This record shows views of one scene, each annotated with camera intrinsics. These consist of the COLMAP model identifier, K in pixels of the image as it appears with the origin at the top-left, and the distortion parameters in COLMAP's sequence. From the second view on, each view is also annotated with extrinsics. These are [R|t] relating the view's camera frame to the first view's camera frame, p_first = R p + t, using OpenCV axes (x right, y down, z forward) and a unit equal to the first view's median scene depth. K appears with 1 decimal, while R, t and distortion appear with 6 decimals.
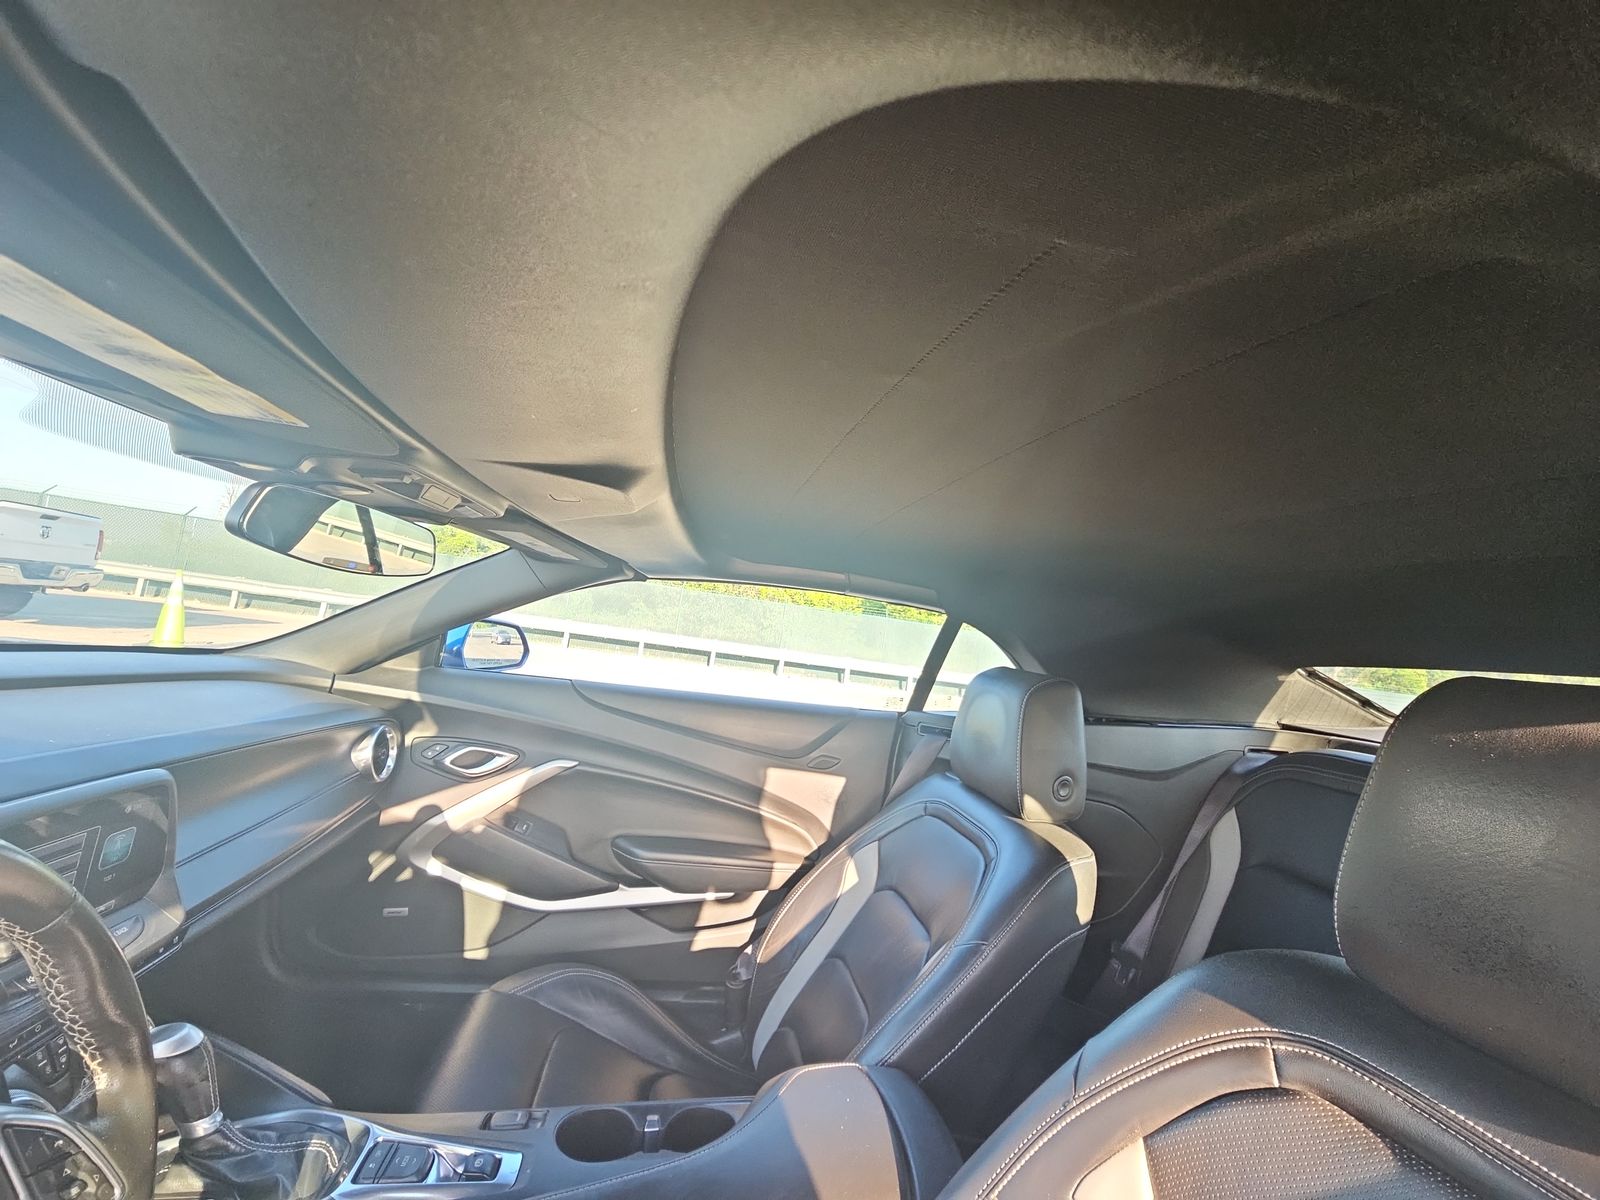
lens RADIAL K [[662.4, 0, 801.9], [0, 662.4, 601.8], [0, 0, 1]] dist [-0.003395, -0.001084]
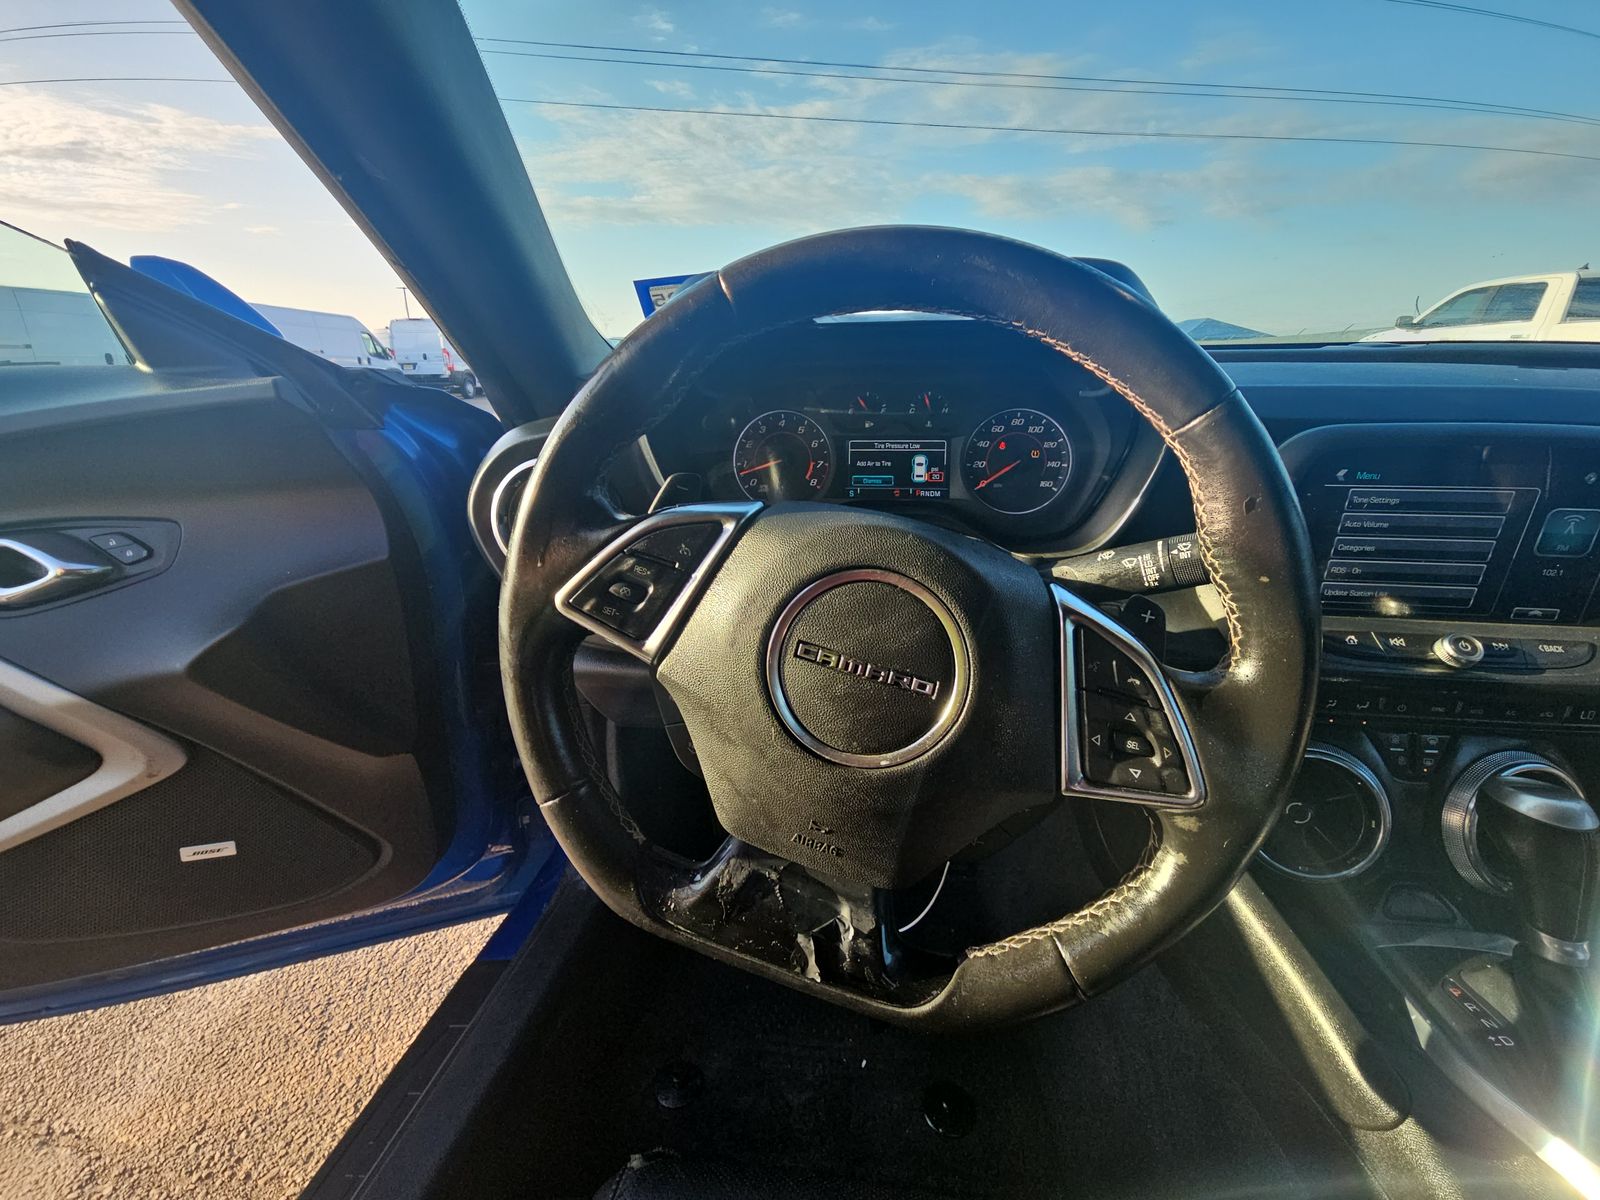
lens RADIAL K [[662.4, 0, 809.2], [0, 662.4, 584.0], [0, 0, 1]] dist [-0.003395, -0.001084]
pose [[-0.302162, 0.171190, -0.937759, -0.066554], [0.019417, 0.984644, 0.173493, 0.141389], [0.953059, 0.034214, -0.300846, 0.217175]]
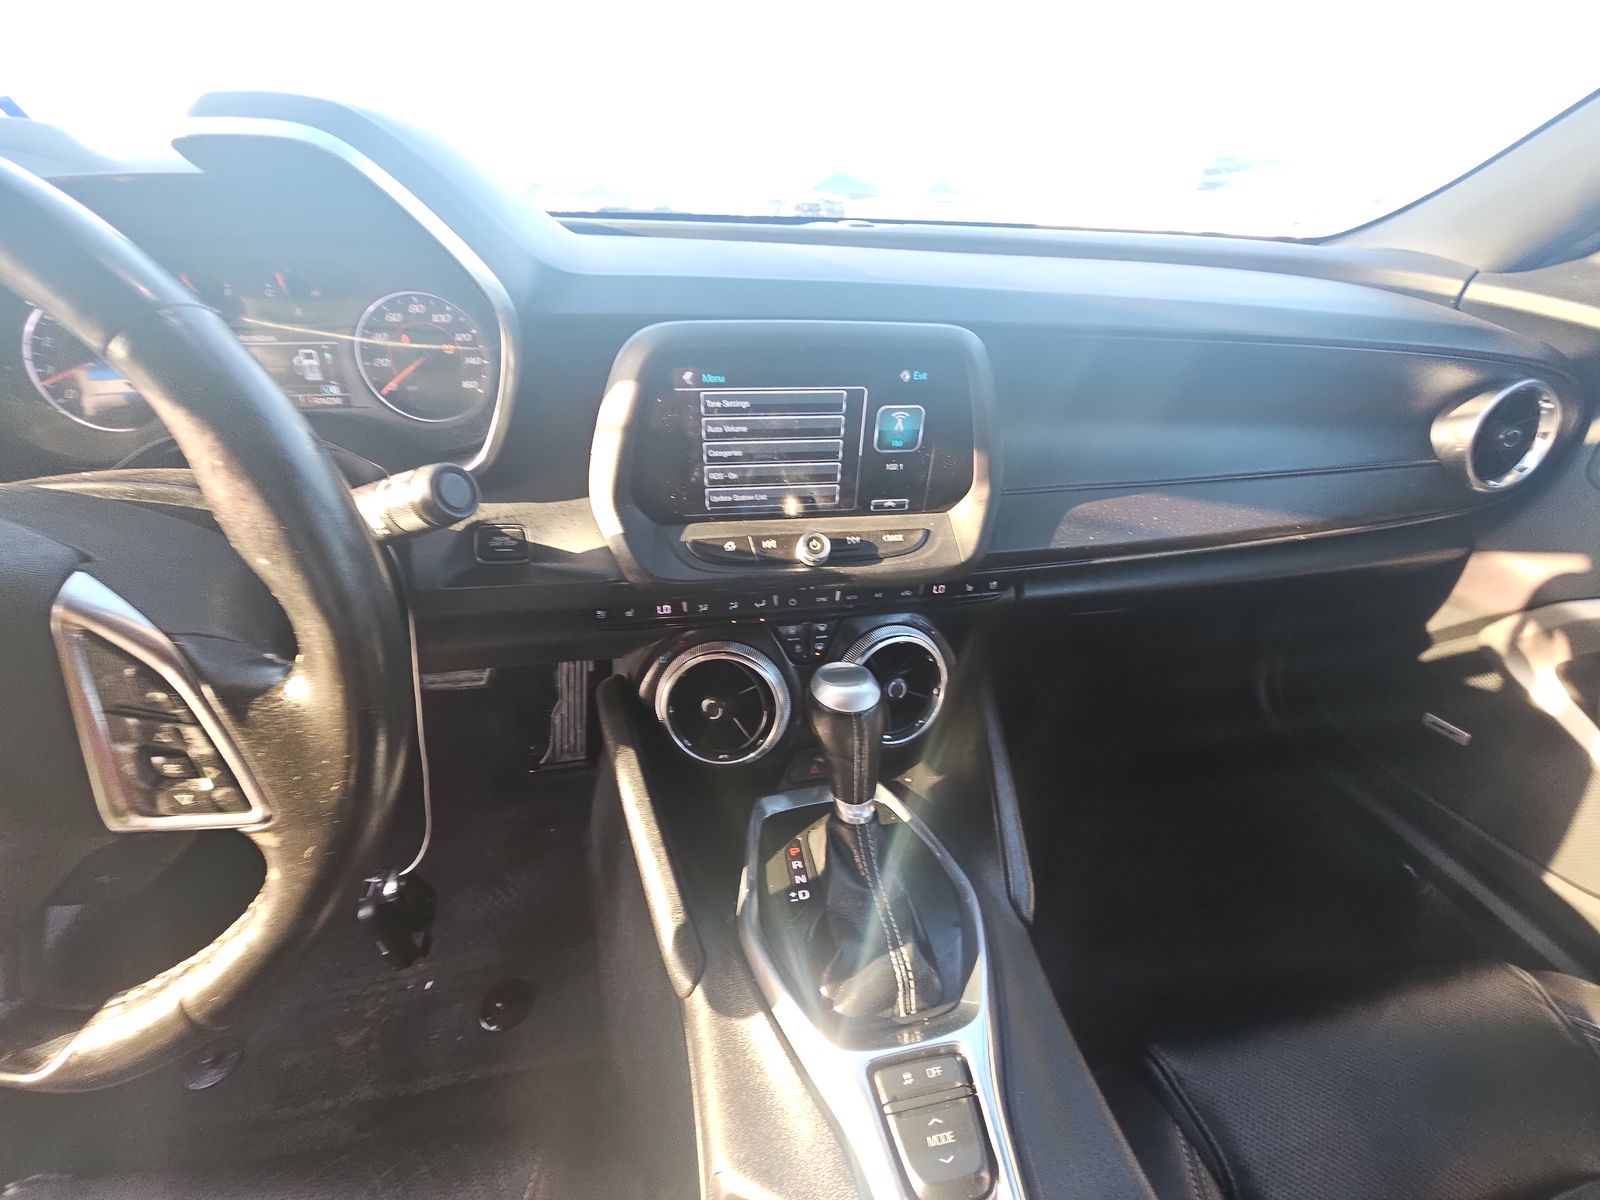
lens RADIAL K [[662.4, 0, 769.6], [0, 662.4, 601.2], [0, 0, 1]] dist [-0.003395, -0.001084]
pose [[0.025190, 0.383519, -0.923189, -0.138588], [0.026784, 0.922892, 0.384126, 0.127805], [0.999324, -0.034403, 0.012976, 0.407352]]
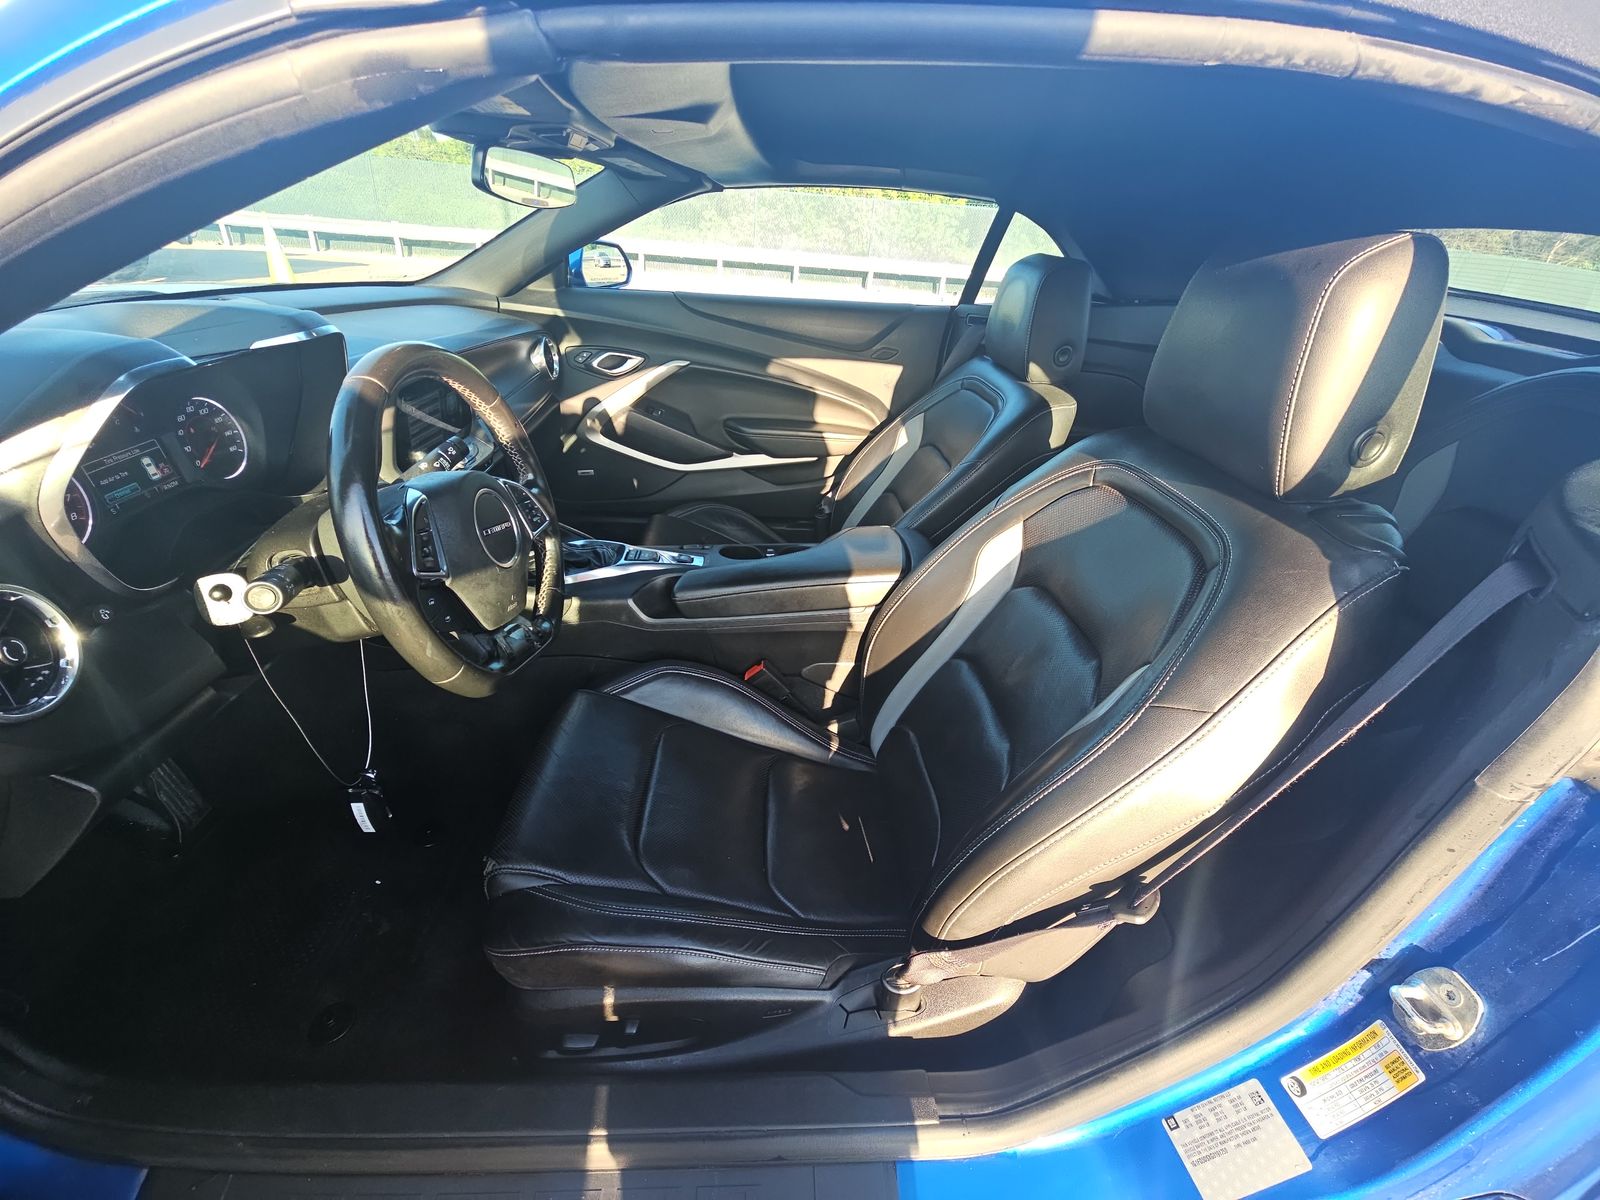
lens RADIAL K [[662.4, 0, 801.6], [0, 662.4, 602.5], [0, 0, 1]] dist [-0.003395, -0.001084]
pose [[0.990137, 0.003591, -0.140058, 0.058557], [0.069896, 0.853723, 0.516016, -0.005822], [0.121423, -0.520716, 0.845051, -0.308855]]
